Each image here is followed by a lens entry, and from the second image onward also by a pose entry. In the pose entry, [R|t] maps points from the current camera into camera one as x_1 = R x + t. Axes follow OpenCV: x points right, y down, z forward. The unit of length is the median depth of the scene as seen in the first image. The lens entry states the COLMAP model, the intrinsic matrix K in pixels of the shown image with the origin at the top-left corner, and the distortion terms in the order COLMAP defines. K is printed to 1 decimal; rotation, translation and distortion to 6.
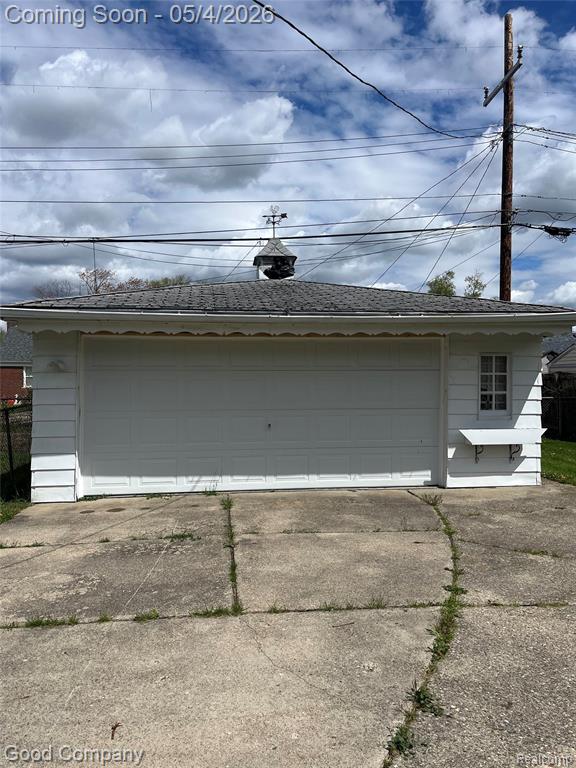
lens RADIAL K [[592.4, 0, 283.3], [0, 592.4, 389.3], [0, 0, 1]] dist [0.110219, -0.147504]
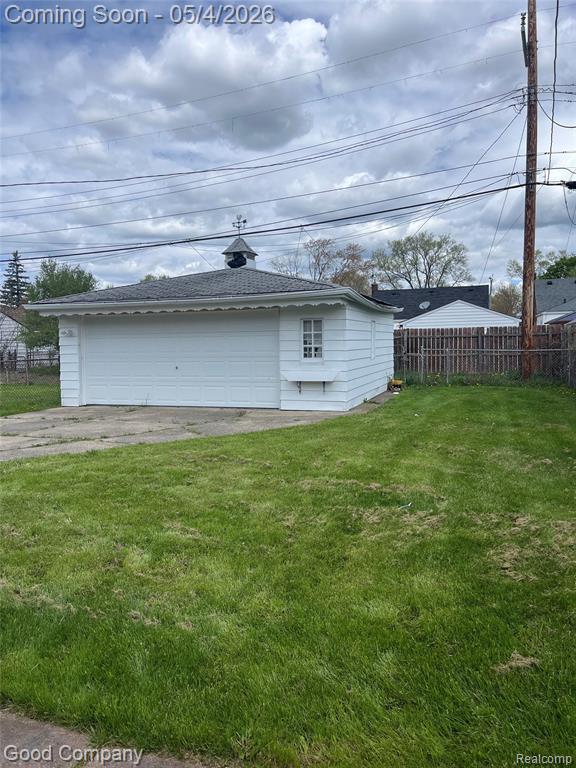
lens RADIAL K [[592.4, 0, 283.3], [0, 592.4, 389.3], [0, 0, 1]] dist [0.110219, -0.147504]
pose [[0.887493, 0.025166, -0.460134, 0.947880], [0.009130, 0.997352, 0.072156, 0.006566], [0.460731, -0.068239, 0.884913, -0.303310]]
